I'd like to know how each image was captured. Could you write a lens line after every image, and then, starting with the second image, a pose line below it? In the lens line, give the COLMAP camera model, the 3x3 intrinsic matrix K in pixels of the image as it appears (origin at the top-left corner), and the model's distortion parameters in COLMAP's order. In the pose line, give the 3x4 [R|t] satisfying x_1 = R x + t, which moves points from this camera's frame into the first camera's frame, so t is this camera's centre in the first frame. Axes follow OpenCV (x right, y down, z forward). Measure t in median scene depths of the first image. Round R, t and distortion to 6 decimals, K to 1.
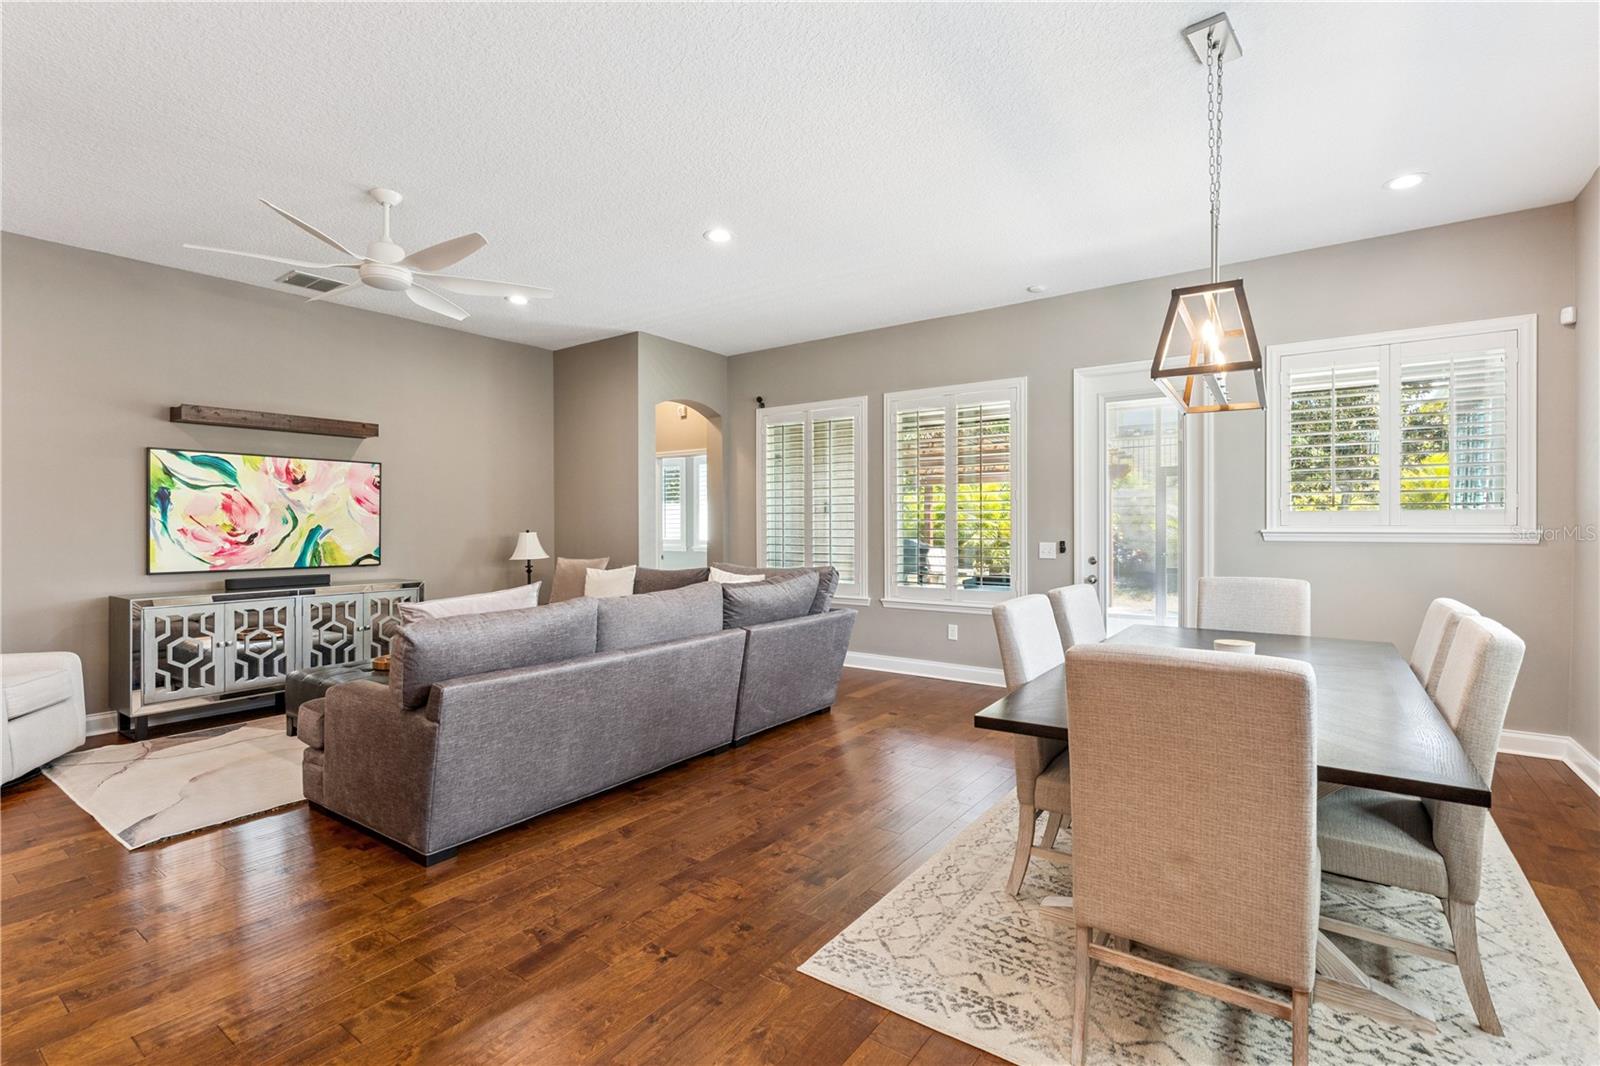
lens RADIAL K [[736.6, 0, 801.2], [0, 736.6, 525.2], [0, 0, 1]] dist [-0.000260, -0.000112]
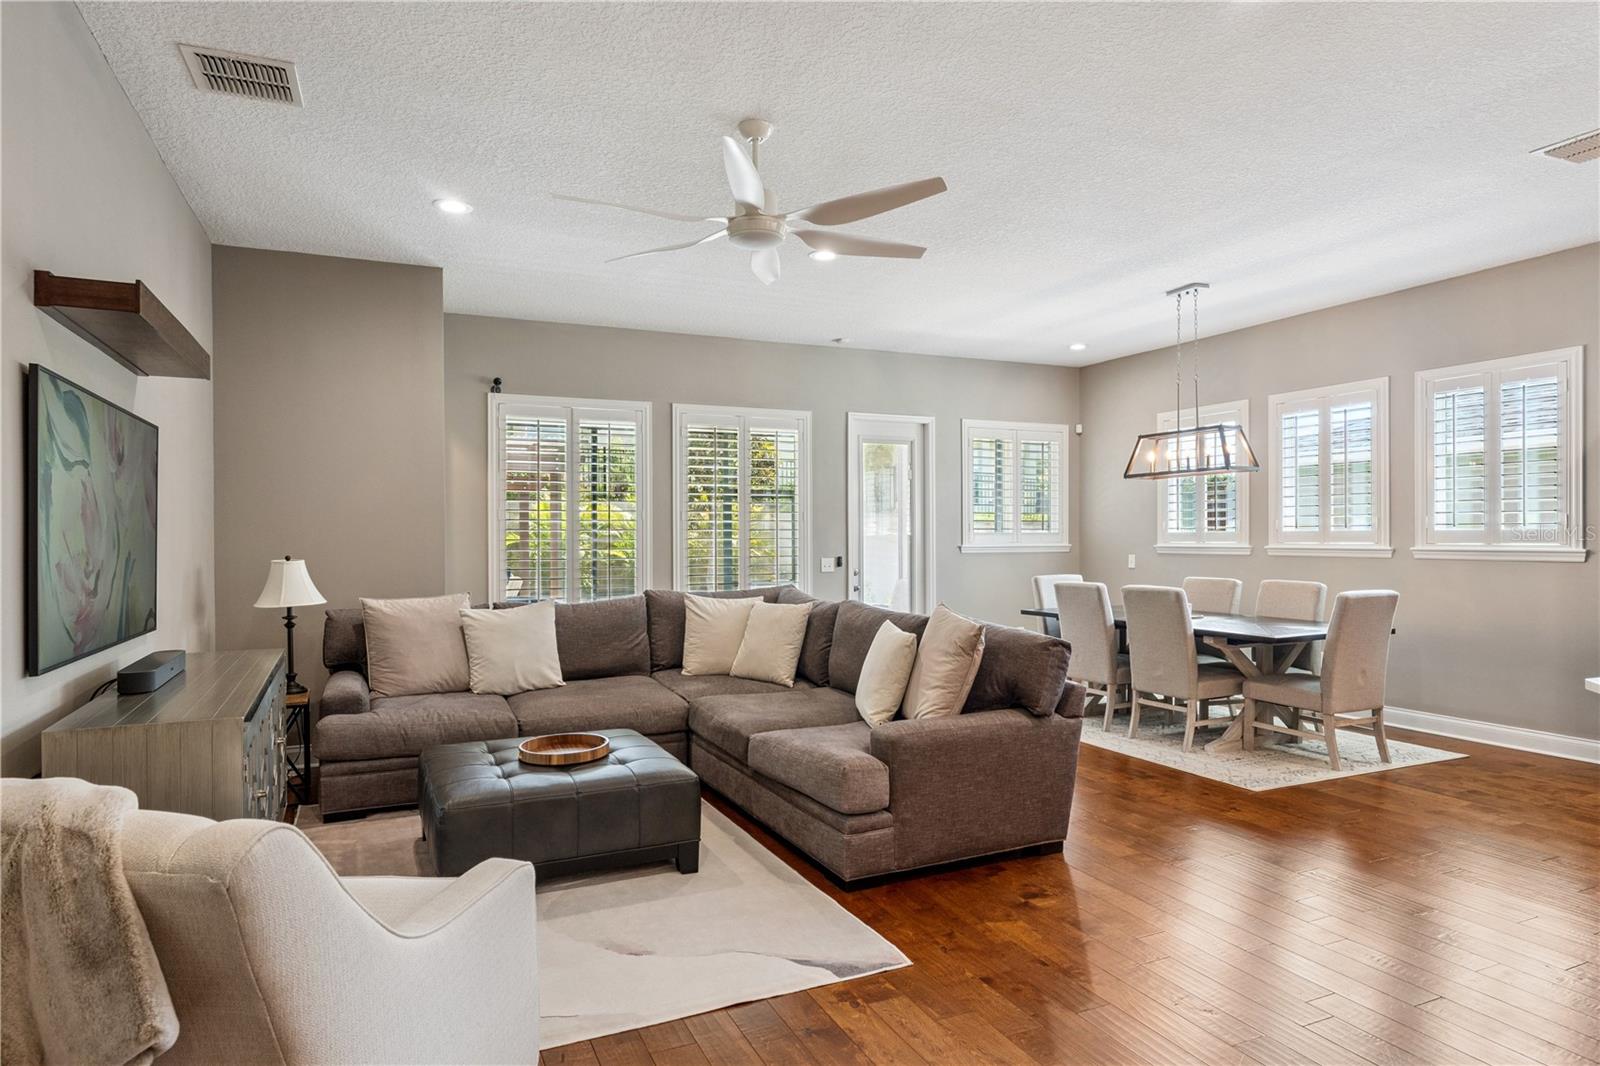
lens RADIAL K [[924.6, 0, 801.0], [0, 924.6, 546.0], [0, 0, 1]] dist [-0.001242, -0.000052]
pose [[0.495888, -0.008369, 0.868346, -1.045648], [0.005293, 0.999964, 0.006615, -0.005974], [-0.868370, 0.001316, 0.495914, 0.352945]]
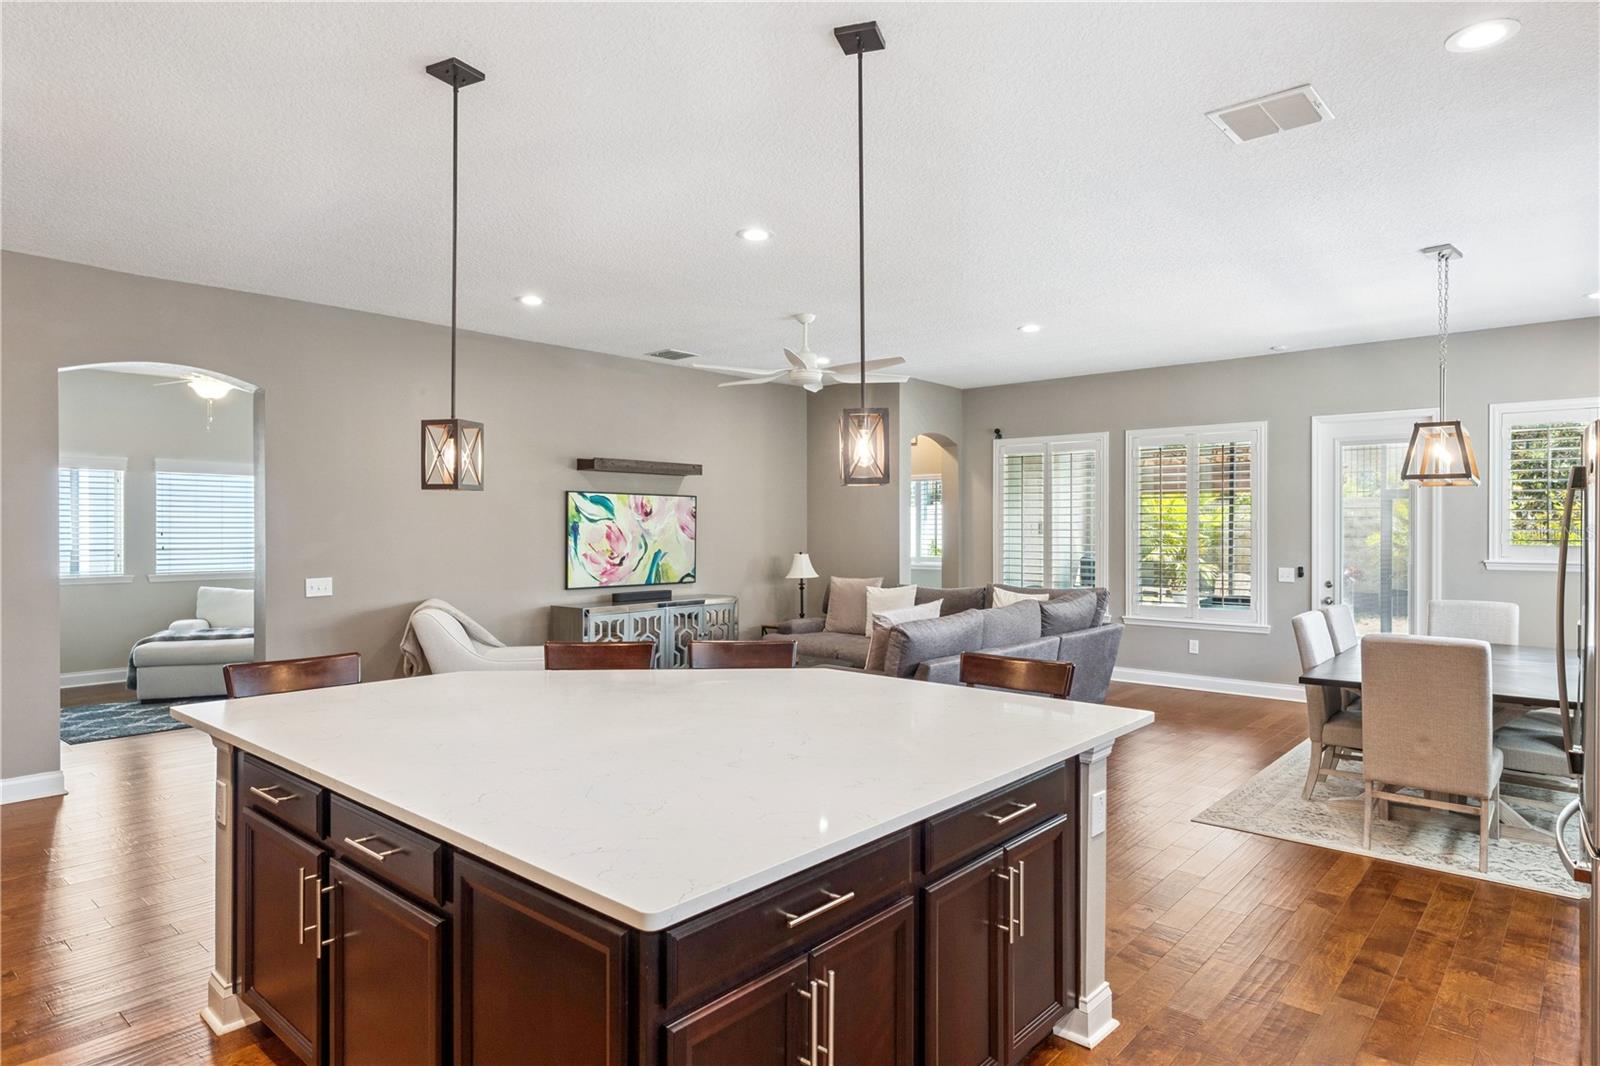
lens RADIAL K [[924.6, 0, 803.9], [0, 924.6, 528.2], [0, 0, 1]] dist [-0.001242, -0.000052]
pose [[0.995548, 0.003272, -0.094195, -0.300033], [-0.003252, 0.999995, 0.000363, -0.039522], [0.094196, -0.000055, 0.995554, -0.537695]]
